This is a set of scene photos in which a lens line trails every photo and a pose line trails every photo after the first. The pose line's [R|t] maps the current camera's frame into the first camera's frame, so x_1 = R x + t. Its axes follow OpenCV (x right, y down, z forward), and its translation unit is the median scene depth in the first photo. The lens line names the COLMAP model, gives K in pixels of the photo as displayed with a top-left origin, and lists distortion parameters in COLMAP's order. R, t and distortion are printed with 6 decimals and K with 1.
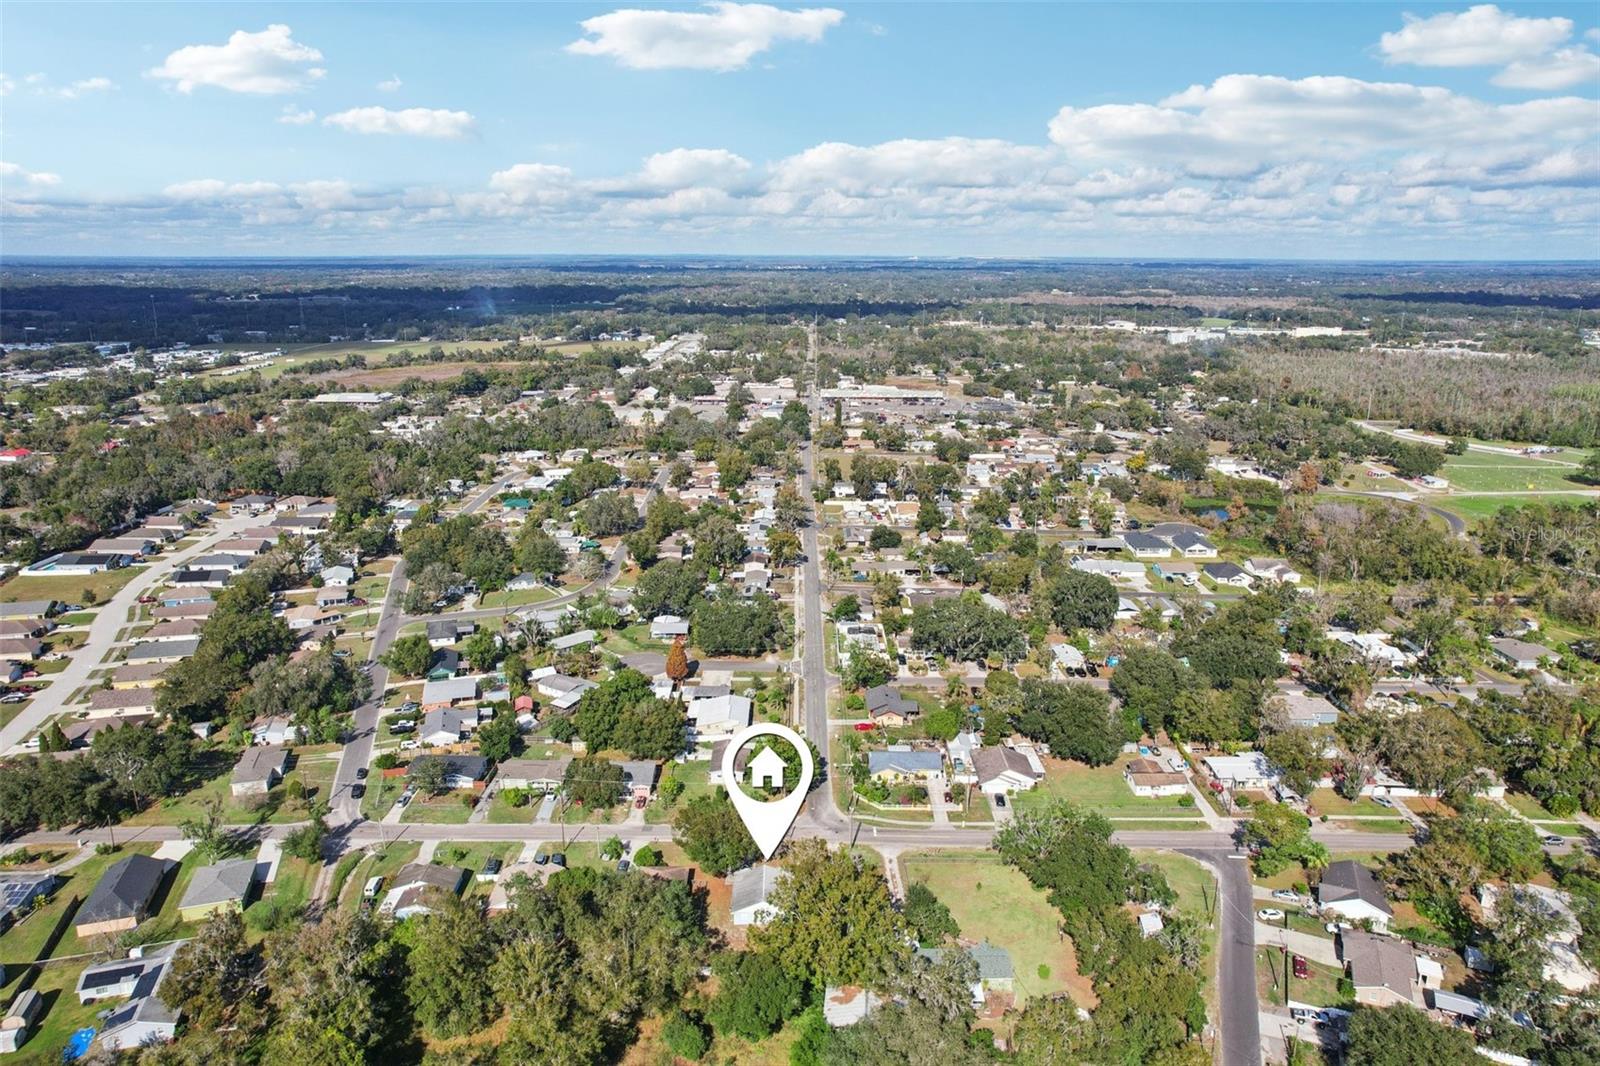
lens RADIAL K [[1041.6, 0, 800.0], [0, 1041.6, 533.0], [0, 0, 1]] dist [-0.044526, 0.043354]
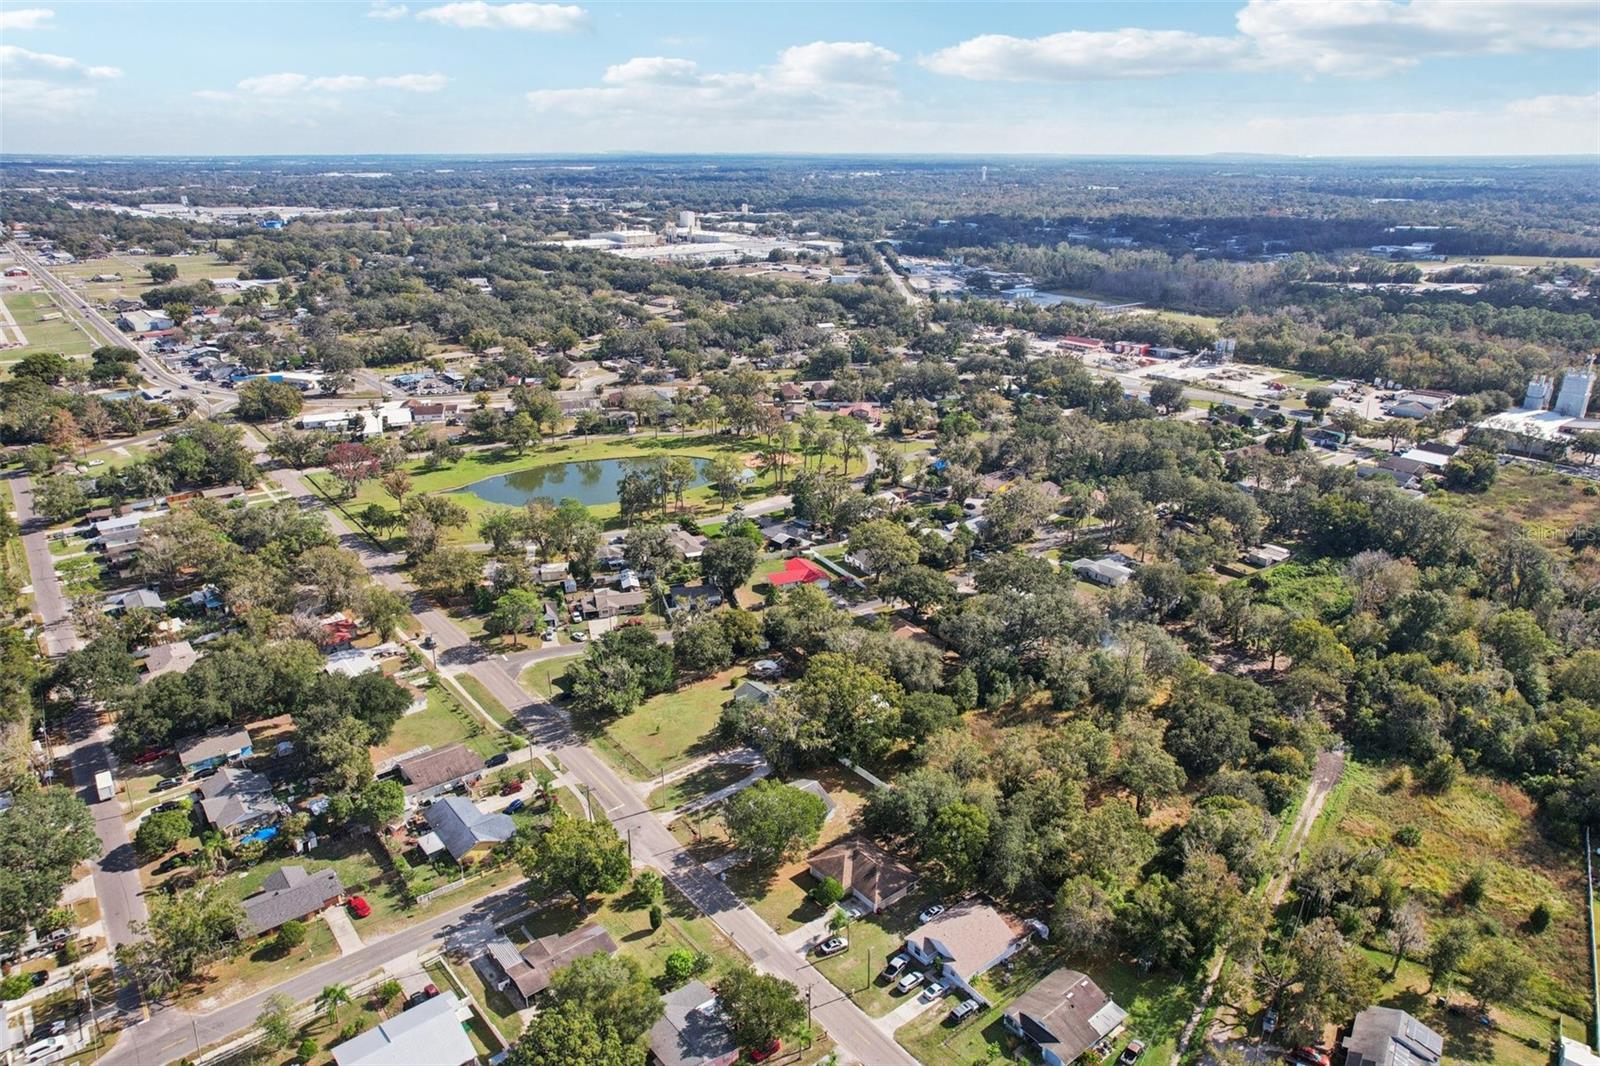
lens RADIAL K [[1048.9, 0, 792.0], [0, 1048.9, 514.0], [0, 0, 1]] dist [-0.059926, 0.069630]
pose [[-0.617605, -0.262128, 0.741520, -0.518503], [0.204357, 0.856957, 0.473142, -0.274039], [-0.759475, 0.443750, -0.475693, 0.980541]]
